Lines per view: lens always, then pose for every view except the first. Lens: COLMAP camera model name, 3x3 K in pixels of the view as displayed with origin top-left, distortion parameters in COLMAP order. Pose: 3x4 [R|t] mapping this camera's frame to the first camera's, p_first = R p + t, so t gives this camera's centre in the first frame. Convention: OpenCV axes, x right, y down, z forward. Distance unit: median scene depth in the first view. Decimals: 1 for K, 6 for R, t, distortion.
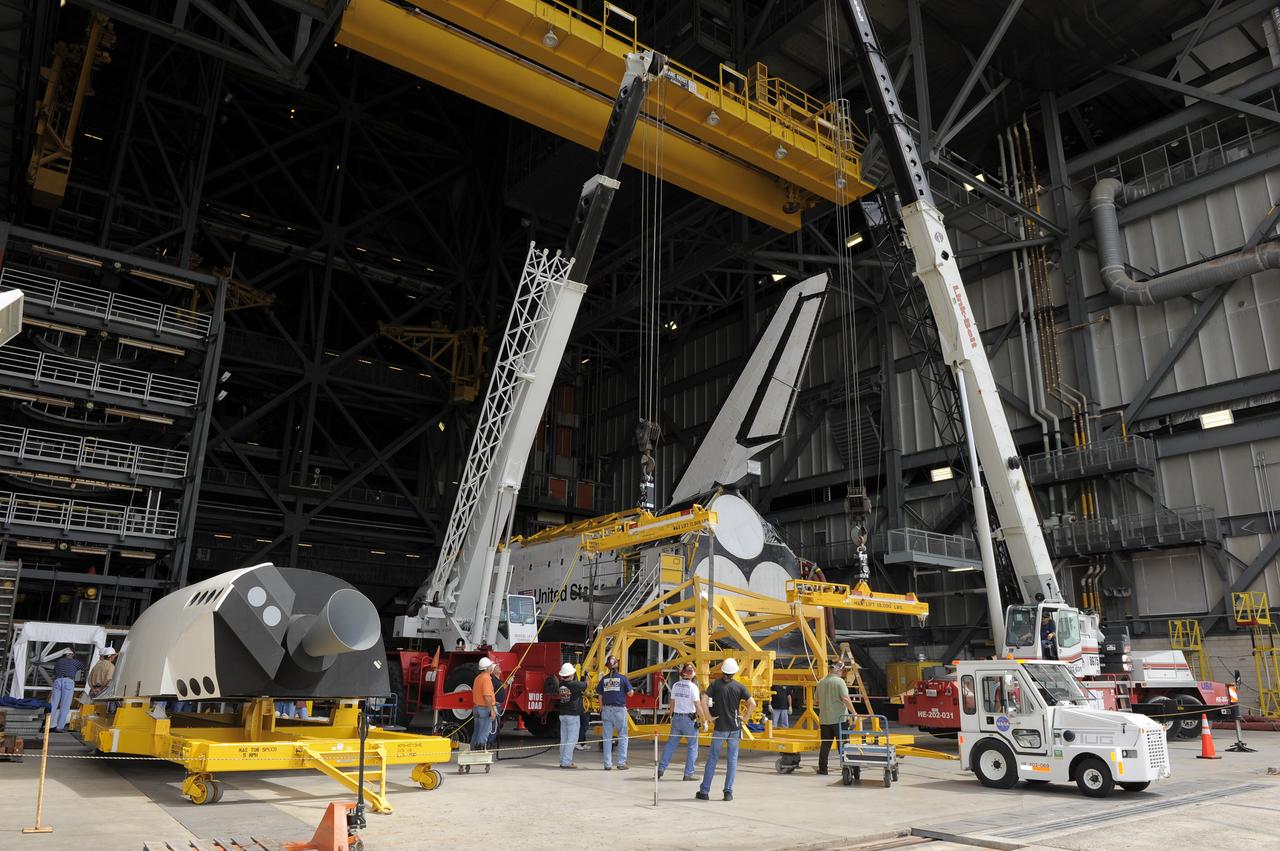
lens RADIAL K [[897.8, 0, 640.1], [0, 897.8, 442.3], [0, 0, 1]] dist [-0.006383, -0.055492]
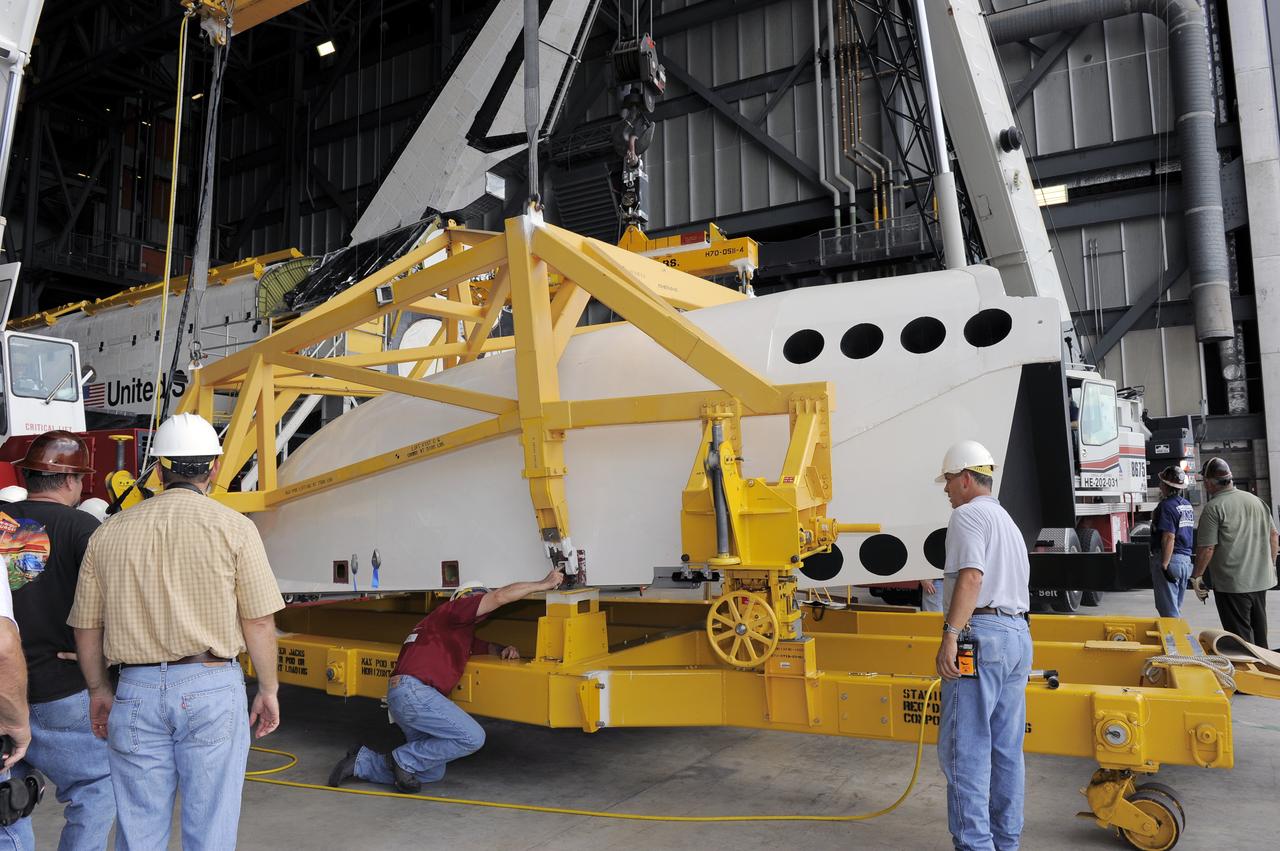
lens RADIAL K [[897.8, 0, 640.1], [0, 897.8, 442.3], [0, 0, 1]] dist [-0.006383, -0.055492]
pose [[0.920310, 0.004642, 0.391162, -0.023179], [-0.073803, 0.984033, 0.161963, 0.090092], [-0.384164, -0.177925, 0.905958, 0.340363]]
